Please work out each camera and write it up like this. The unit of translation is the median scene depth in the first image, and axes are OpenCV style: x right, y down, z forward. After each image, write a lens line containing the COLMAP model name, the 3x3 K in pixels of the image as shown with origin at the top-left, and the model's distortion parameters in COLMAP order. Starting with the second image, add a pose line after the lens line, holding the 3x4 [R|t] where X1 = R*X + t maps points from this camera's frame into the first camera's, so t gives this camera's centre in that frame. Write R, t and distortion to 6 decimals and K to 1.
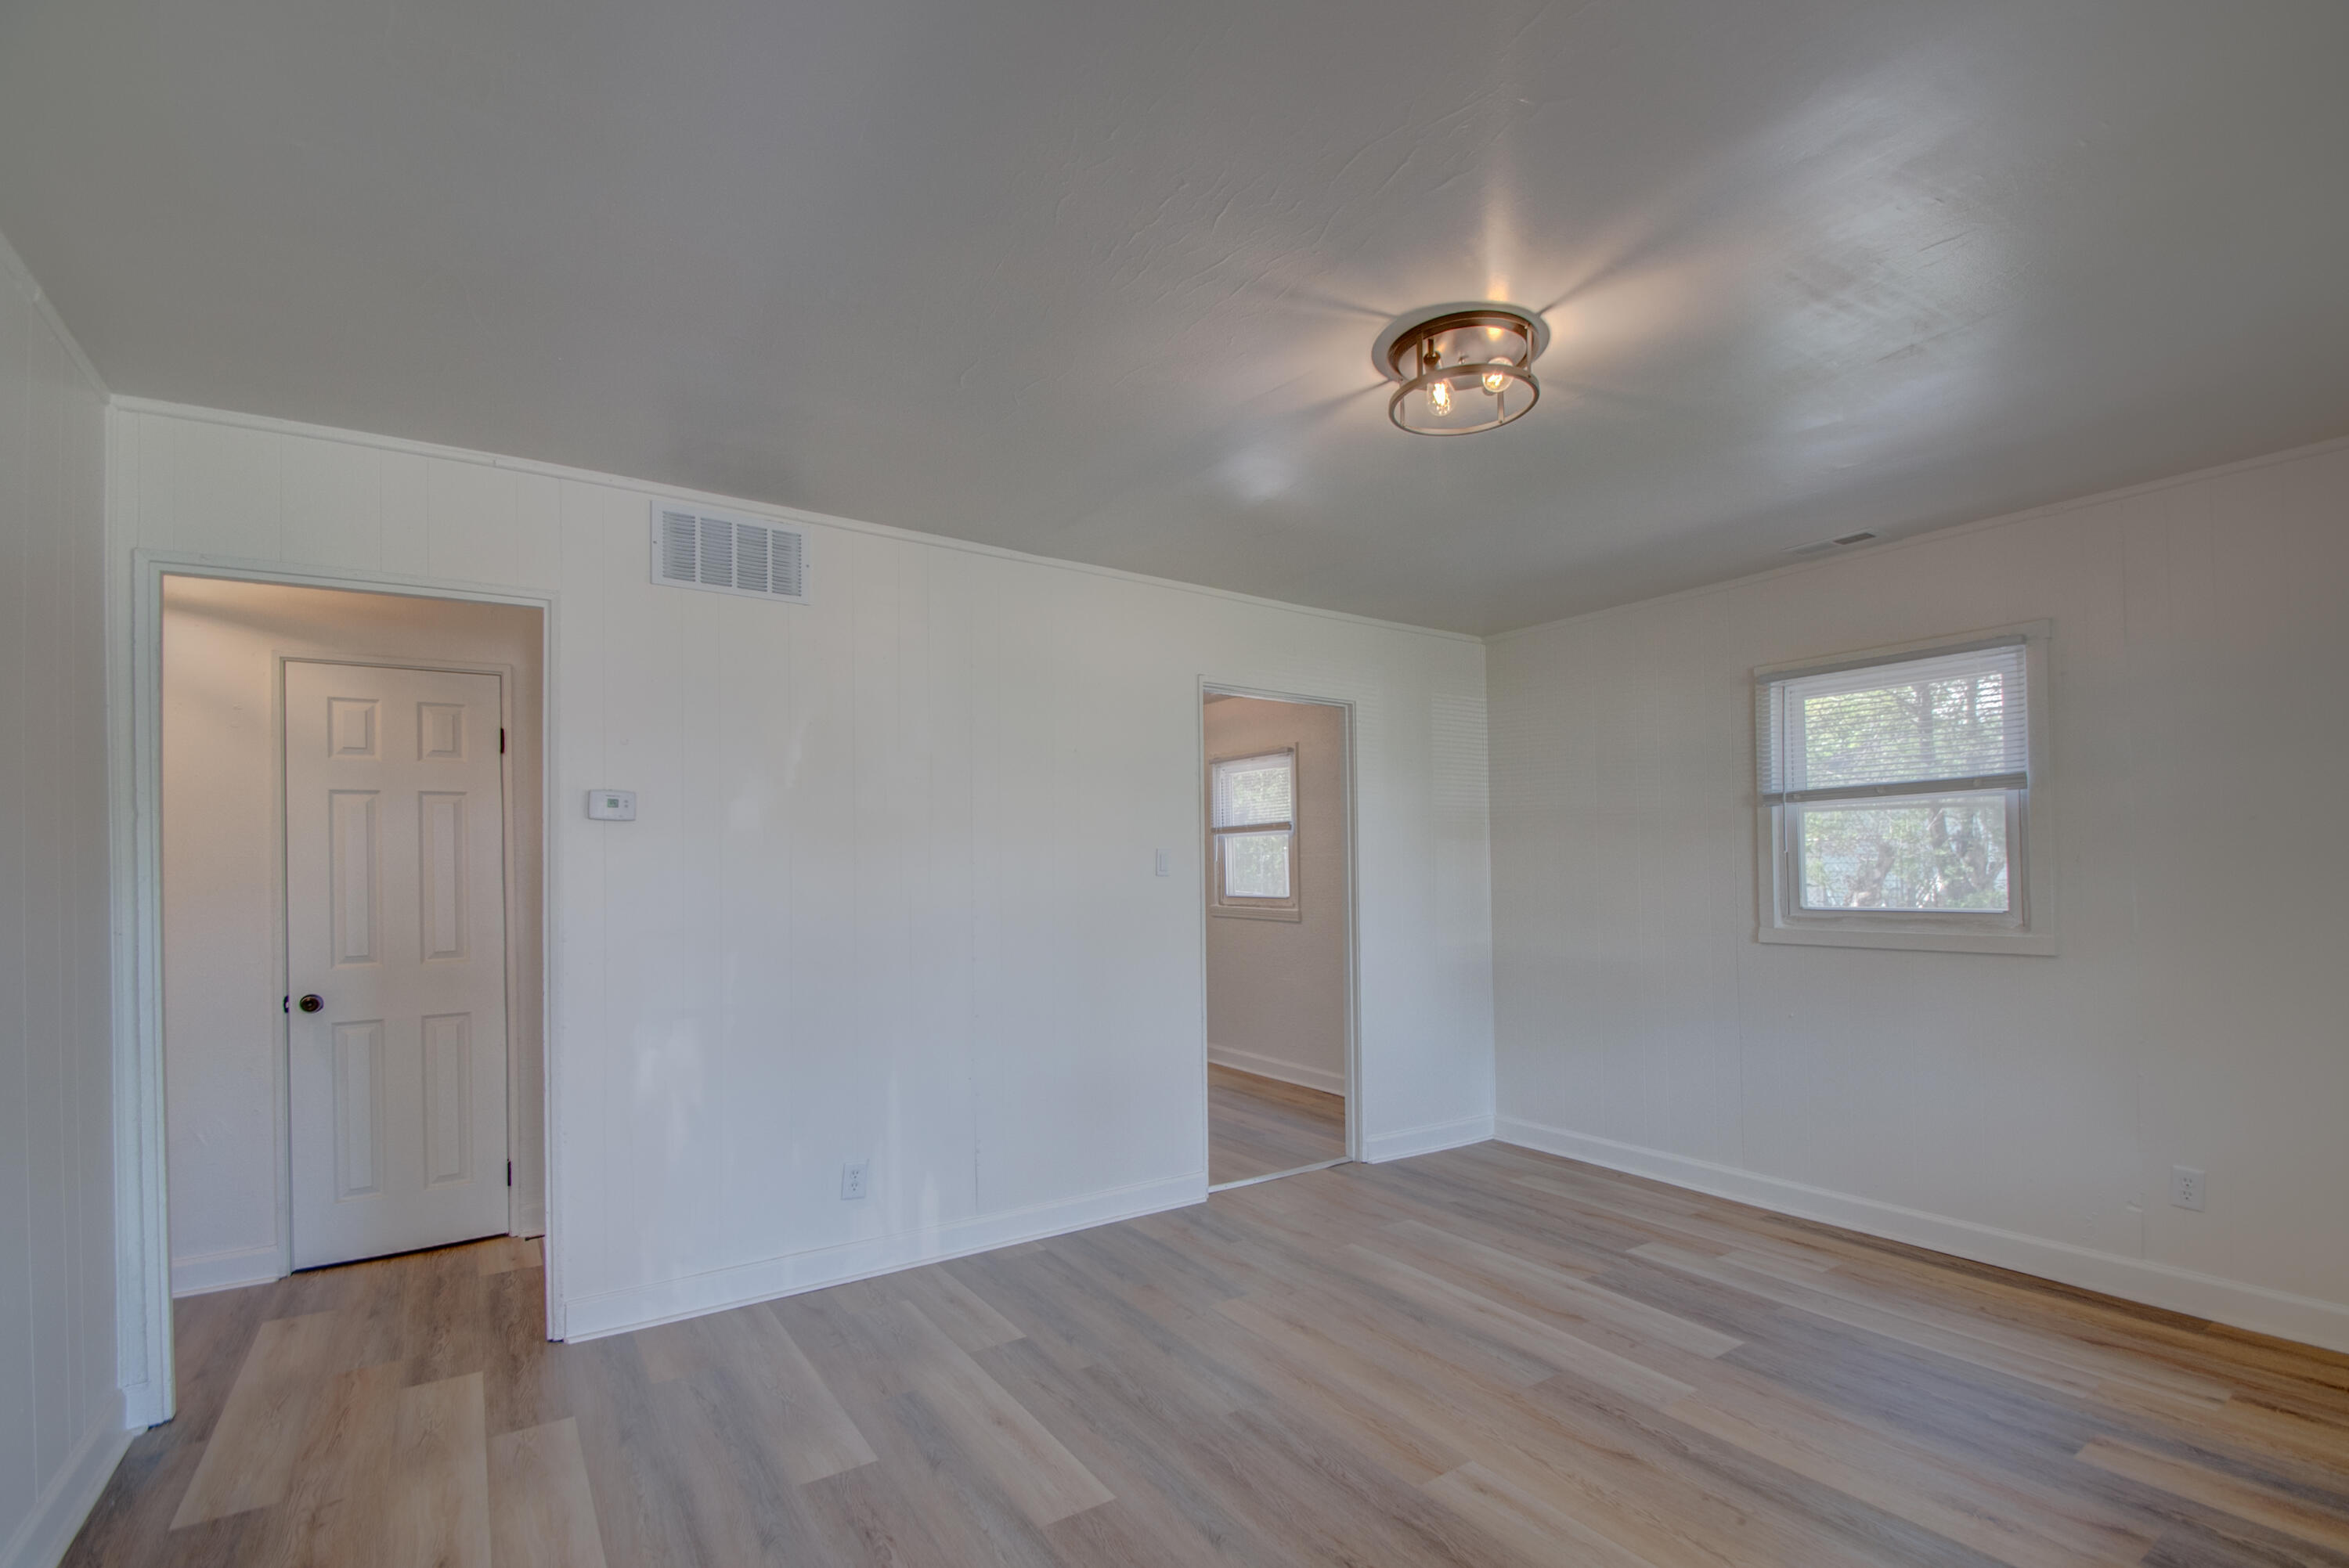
lens RADIAL K [[1079.2, 0, 1178.2], [0, 1079.2, 850.0], [0, 0, 1]] dist [0.000391, -0.010867]
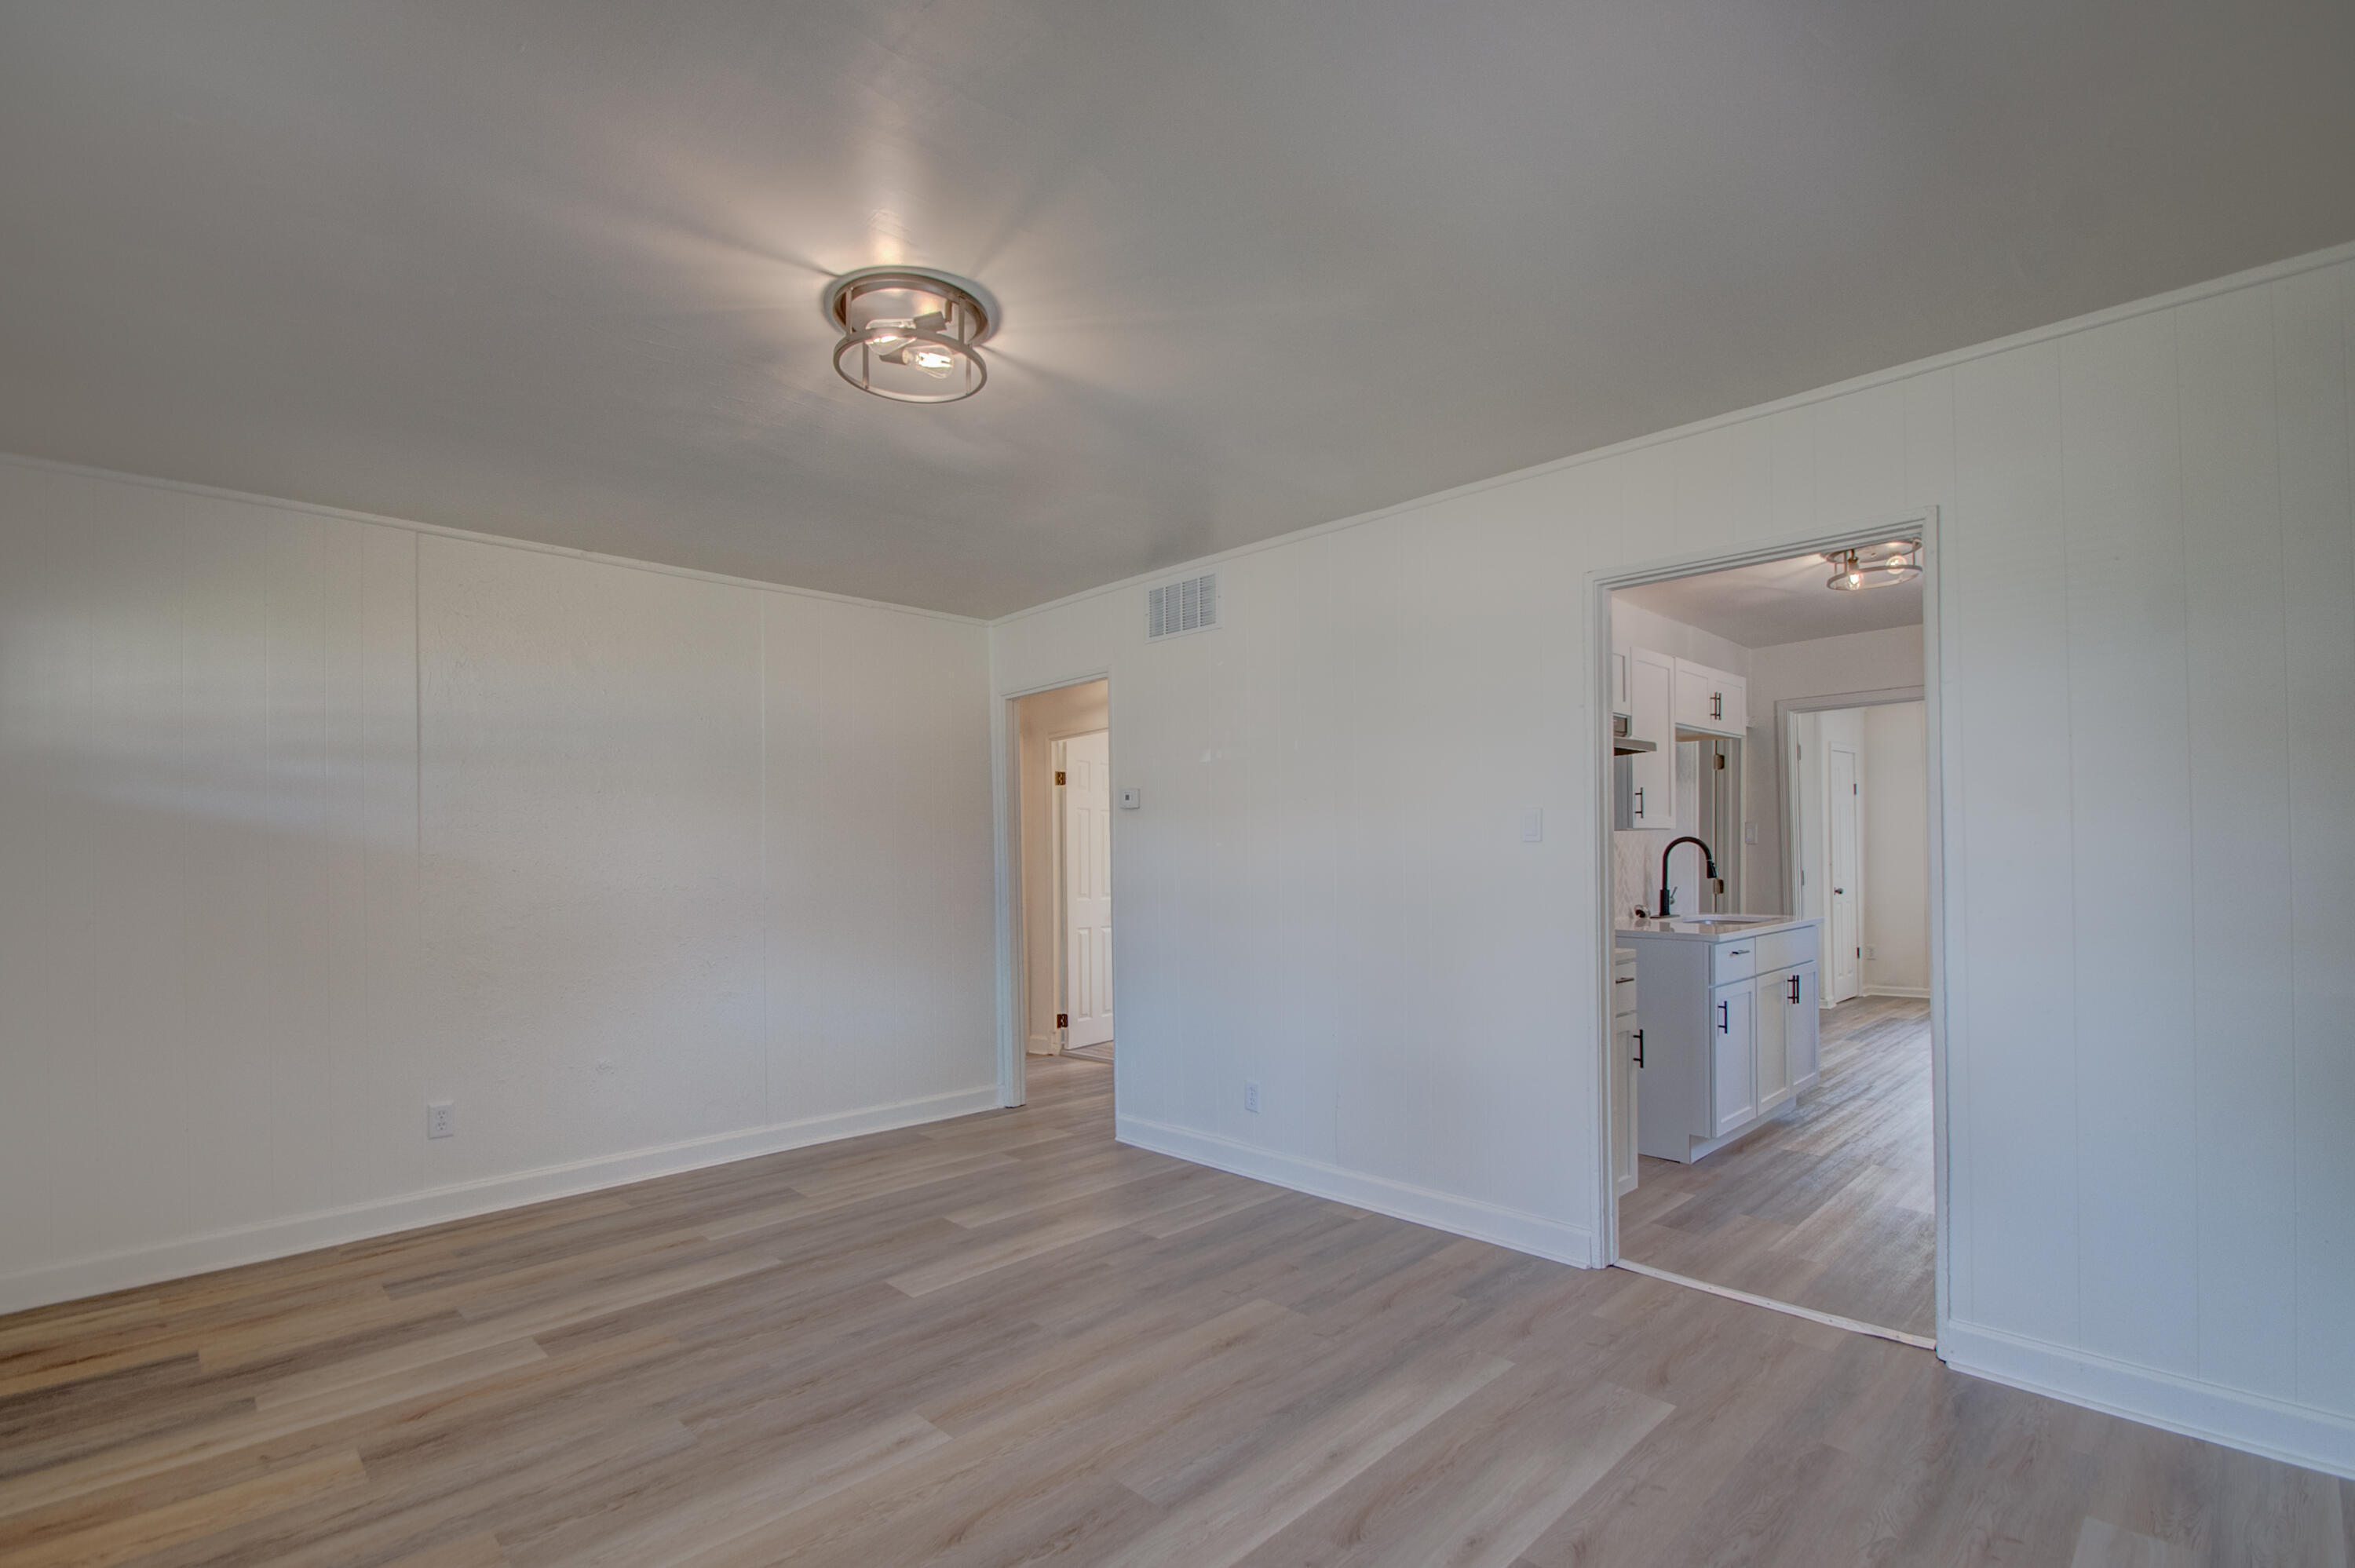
lens RADIAL K [[1081.9, 0, 1181.2], [0, 1081.9, 850.1], [0, 0, 1]] dist [0.000391, -0.010867]
pose [[0.172157, 0.005906, -0.985052, 0.969052], [0.028680, 0.999528, 0.011006, 0.017180], [0.984652, -0.030146, 0.171907, 0.795300]]
